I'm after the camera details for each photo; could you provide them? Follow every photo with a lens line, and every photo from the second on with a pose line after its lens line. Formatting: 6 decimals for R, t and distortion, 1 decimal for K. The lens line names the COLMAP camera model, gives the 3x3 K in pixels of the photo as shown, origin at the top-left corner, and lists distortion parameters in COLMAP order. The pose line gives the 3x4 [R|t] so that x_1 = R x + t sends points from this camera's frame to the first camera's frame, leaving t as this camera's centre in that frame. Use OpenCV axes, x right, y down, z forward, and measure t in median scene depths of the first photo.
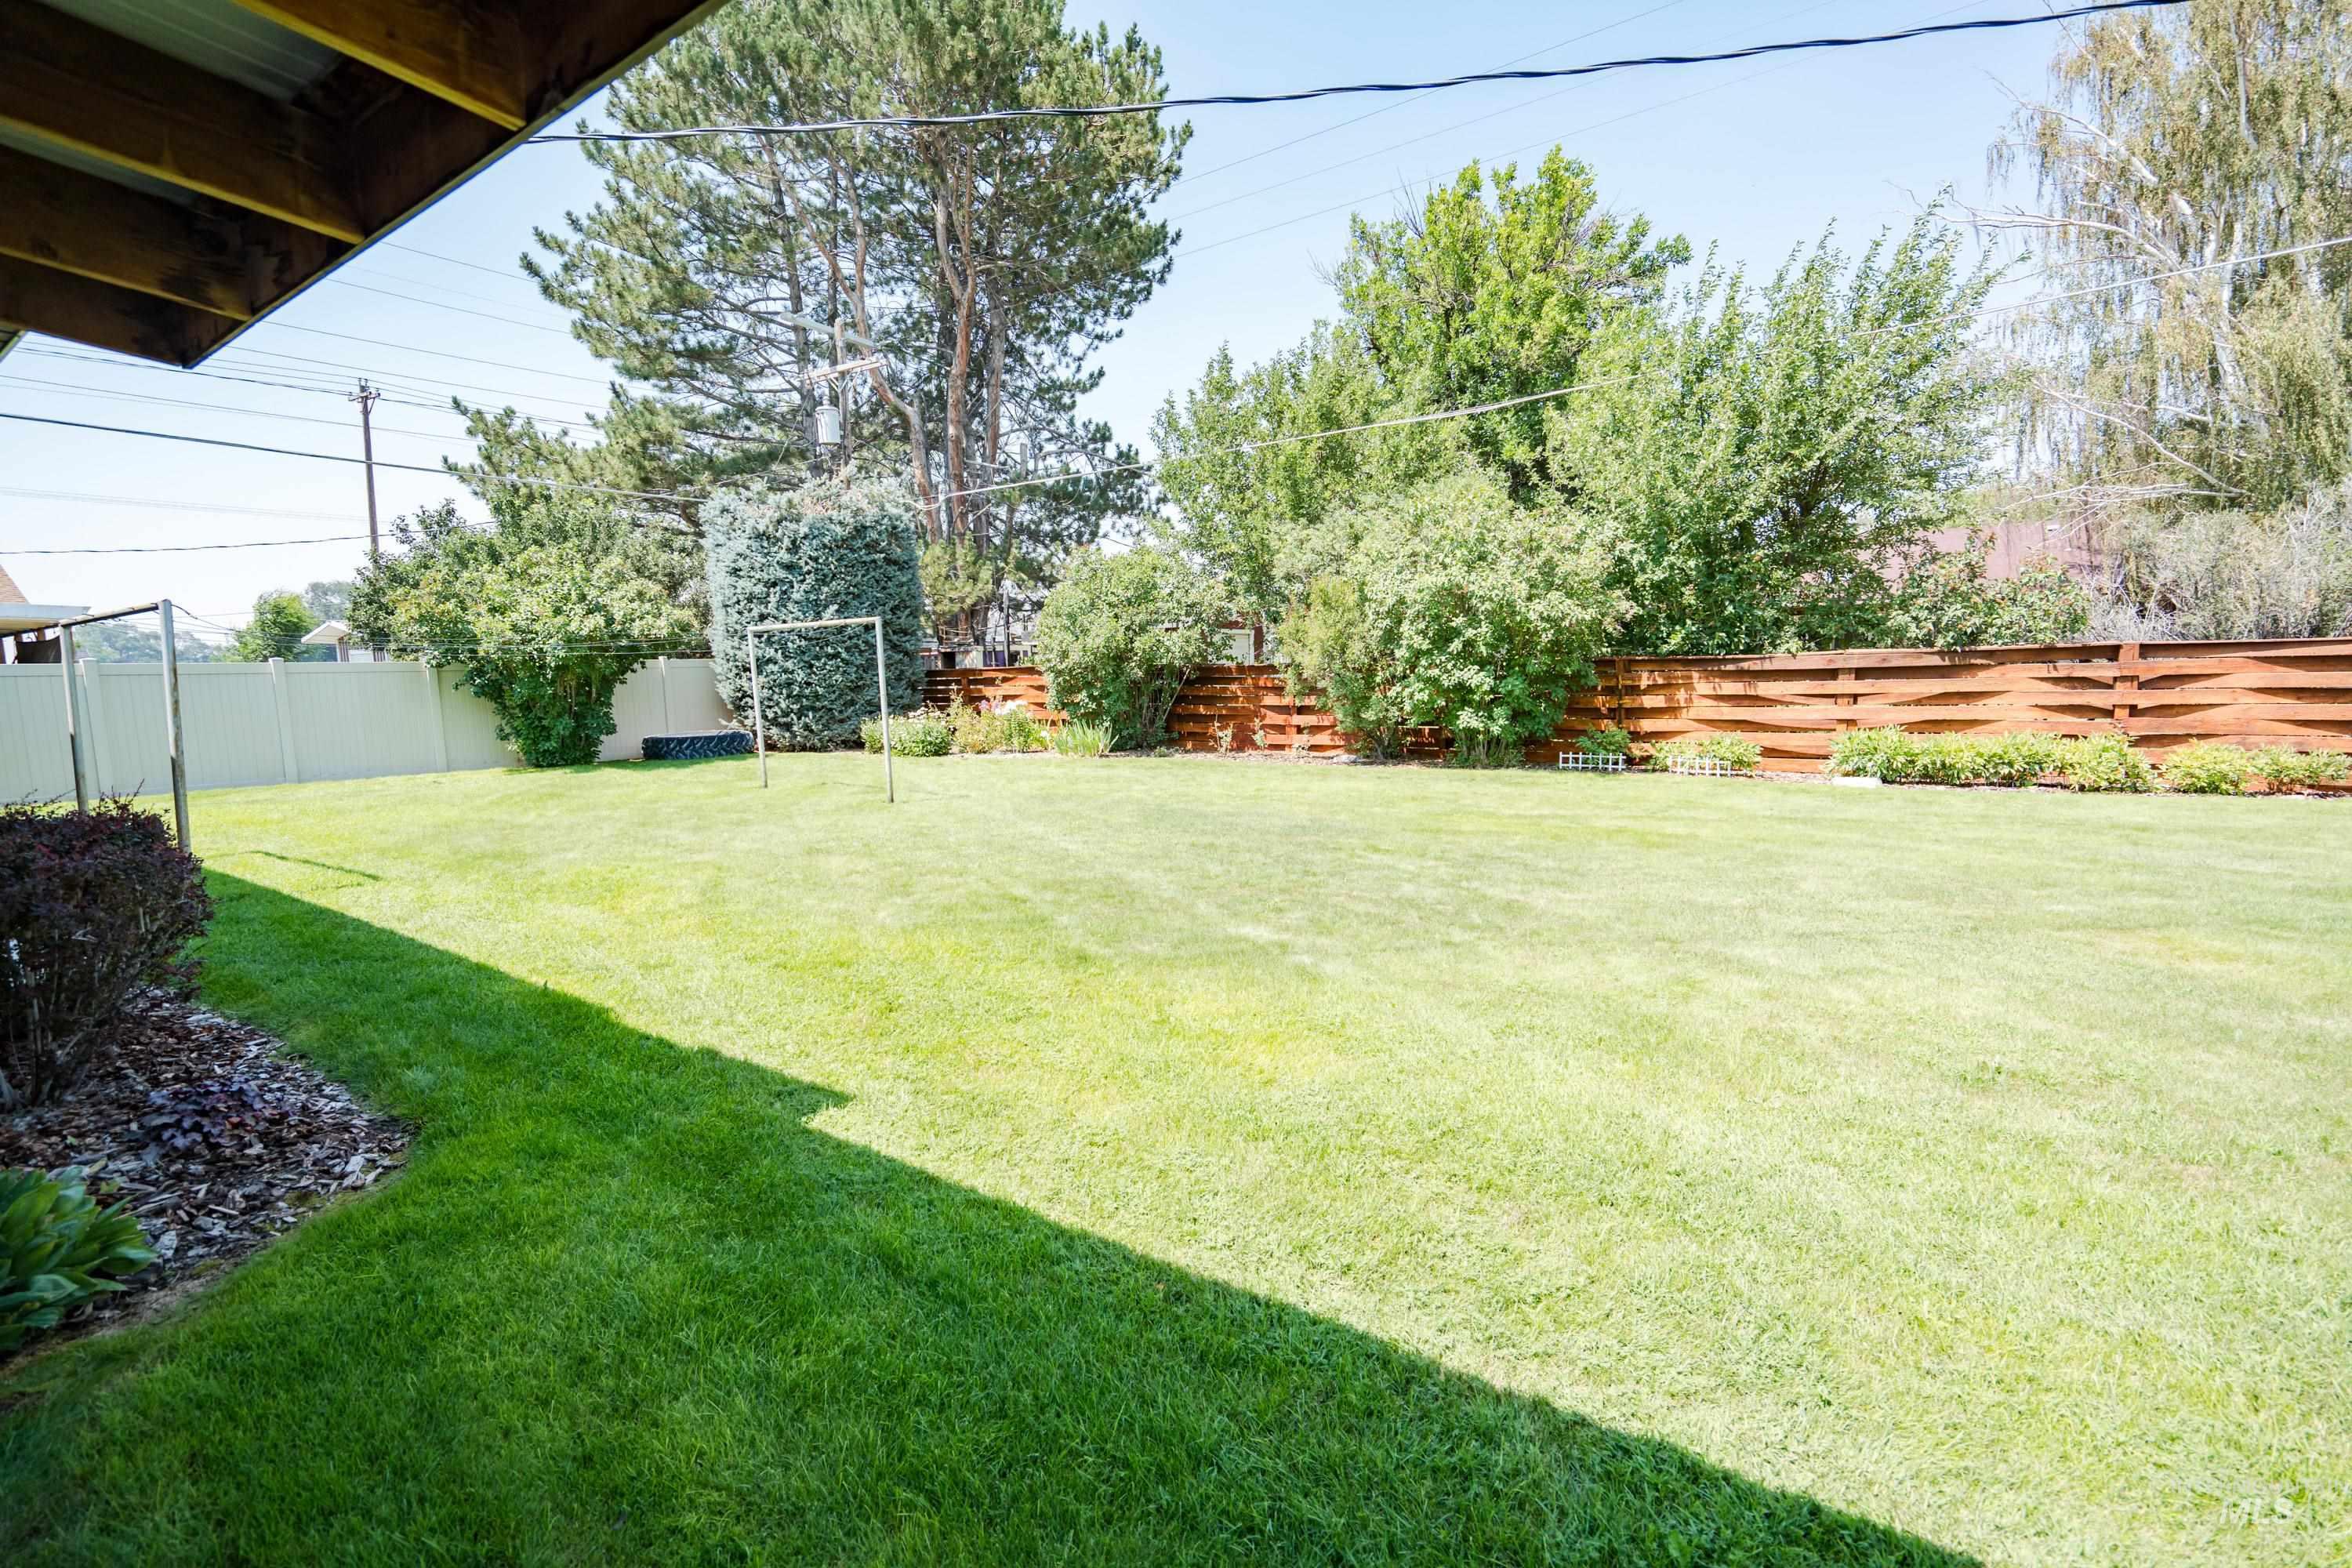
lens RADIAL K [[1054.8, 0, 1181.4], [0, 1054.8, 791.4], [0, 0, 1]] dist [-0.002607, 0.000720]
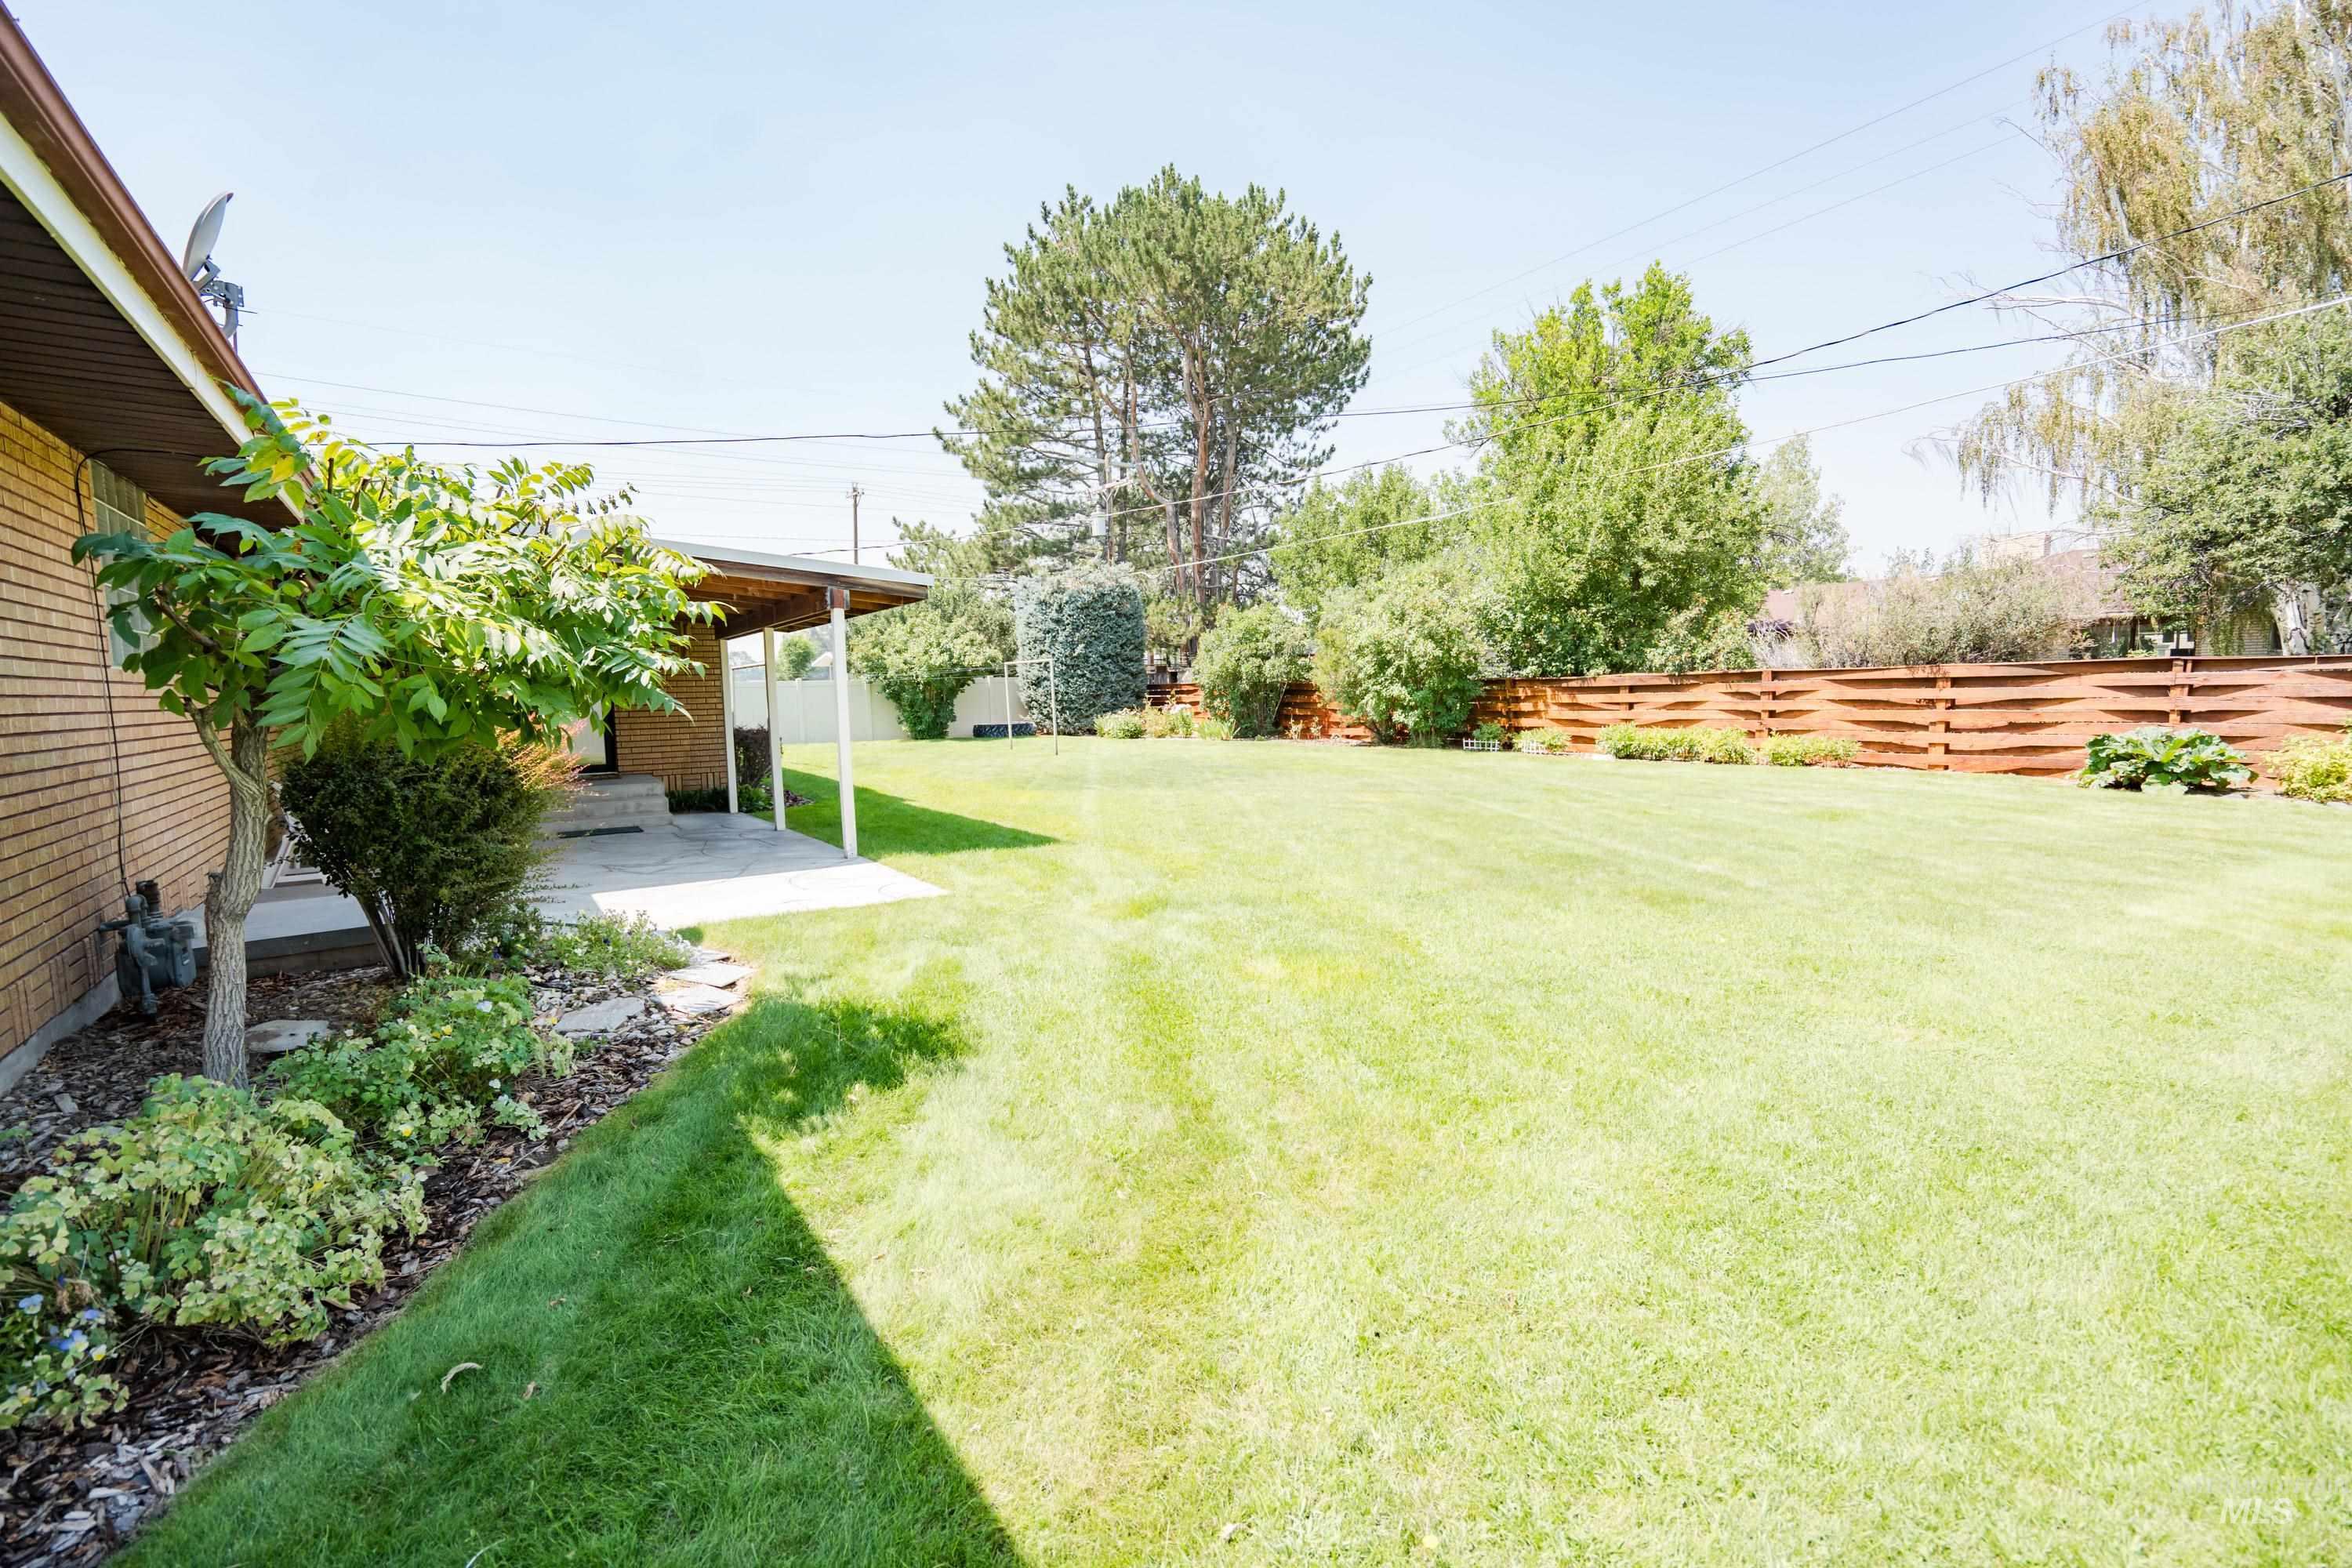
lens RADIAL K [[1054.8, 0, 1173.3], [0, 1054.8, 780.5], [0, 0, 1]] dist [-0.002607, 0.000720]
pose [[0.934449, 0.033493, -0.354520, 0.397137], [-0.040543, 0.999100, -0.012474, 0.047332], [0.353783, 0.026030, 0.934965, -0.469718]]
